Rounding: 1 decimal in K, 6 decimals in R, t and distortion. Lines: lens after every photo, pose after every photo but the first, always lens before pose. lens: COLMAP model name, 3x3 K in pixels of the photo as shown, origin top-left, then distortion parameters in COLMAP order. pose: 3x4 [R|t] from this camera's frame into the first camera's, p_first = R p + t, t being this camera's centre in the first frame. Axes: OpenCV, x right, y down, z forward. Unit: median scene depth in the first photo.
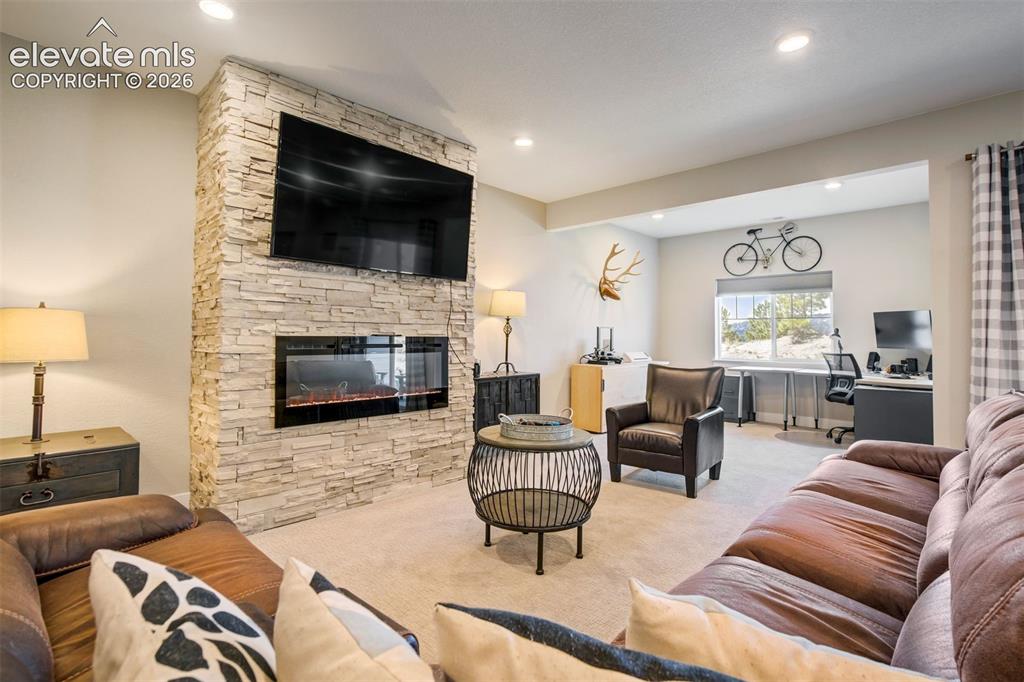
lens RADIAL K [[473.2, 0, 525.5], [0, 473.2, 337.5], [0, 0, 1]] dist [-0.030828, 0.000295]
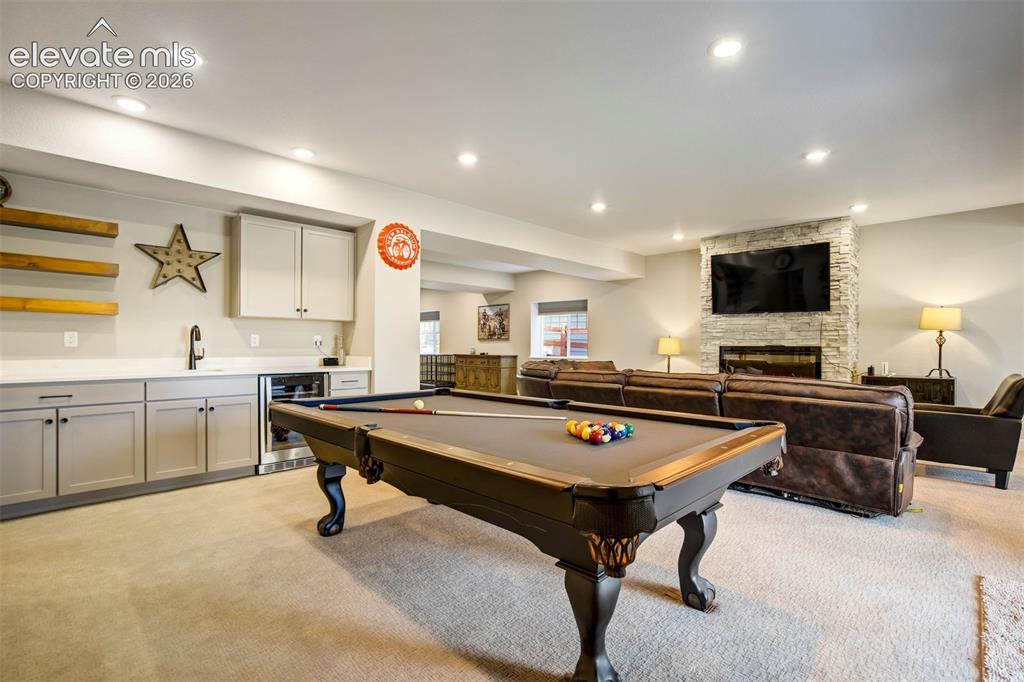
lens RADIAL K [[480.6, 0, 512.0], [0, 480.6, 341.0], [0, 0, 1]] dist [-0.012867, -0.000844]
pose [[-0.042049, -0.009220, -0.999073, 1.600714], [-0.003605, 0.999952, -0.009077, -0.001633], [0.999109, 0.003220, -0.042080, 0.022656]]
